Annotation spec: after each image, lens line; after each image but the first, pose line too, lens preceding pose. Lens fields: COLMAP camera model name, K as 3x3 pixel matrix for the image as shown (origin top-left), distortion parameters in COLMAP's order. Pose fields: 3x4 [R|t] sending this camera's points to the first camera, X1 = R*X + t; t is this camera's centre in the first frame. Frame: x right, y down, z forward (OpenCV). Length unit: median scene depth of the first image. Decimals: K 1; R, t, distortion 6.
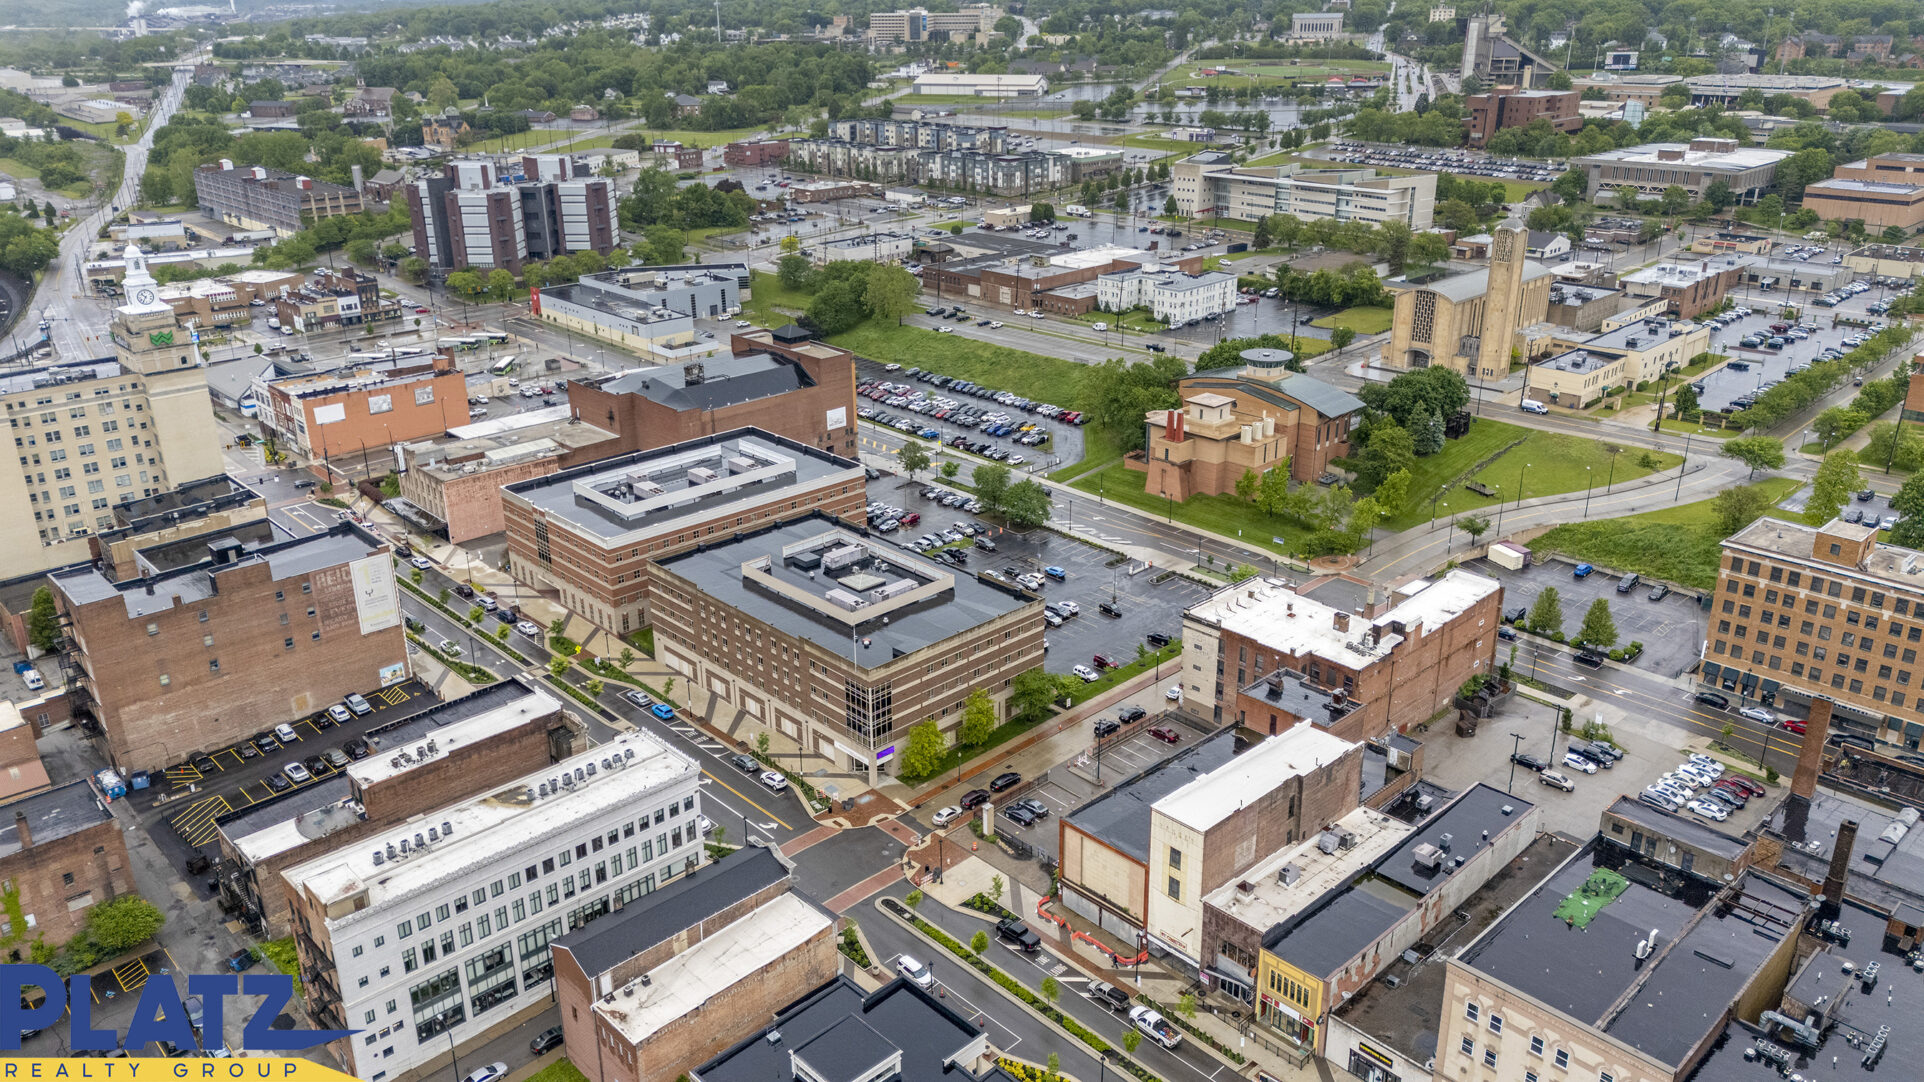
lens RADIAL K [[1378.3, 0, 962.0], [0, 1378.3, 541.0], [0, 0, 1]] dist [0.075087, -0.115214]
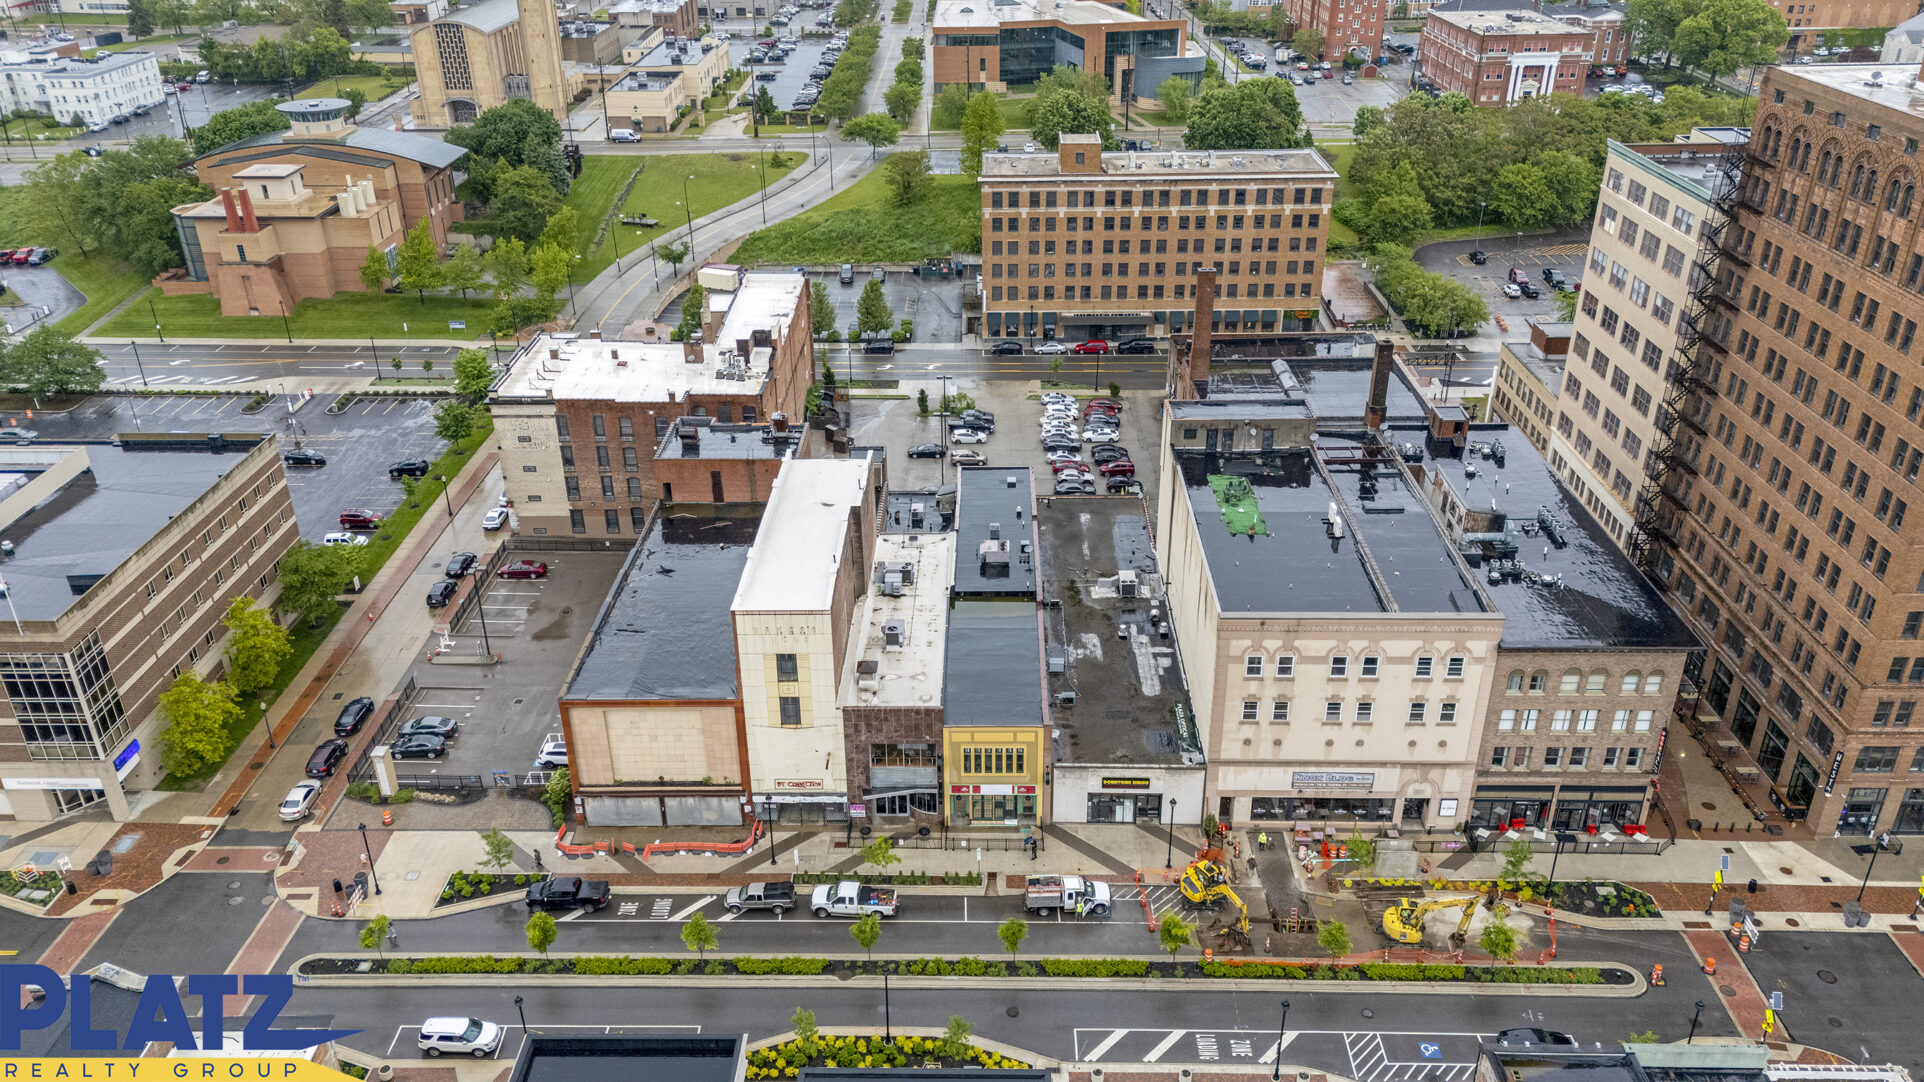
lens RADIAL K [[1401.3, 0, 962.0], [0, 1401.3, 541.0], [0, 0, 1]] dist [0.078673, -0.072829]
pose [[0.704780, -0.327315, 0.629405, -0.147942], [0.263490, 0.944512, 0.196138, 0.045012], [-0.658680, 0.027608, 0.751917, 0.324837]]
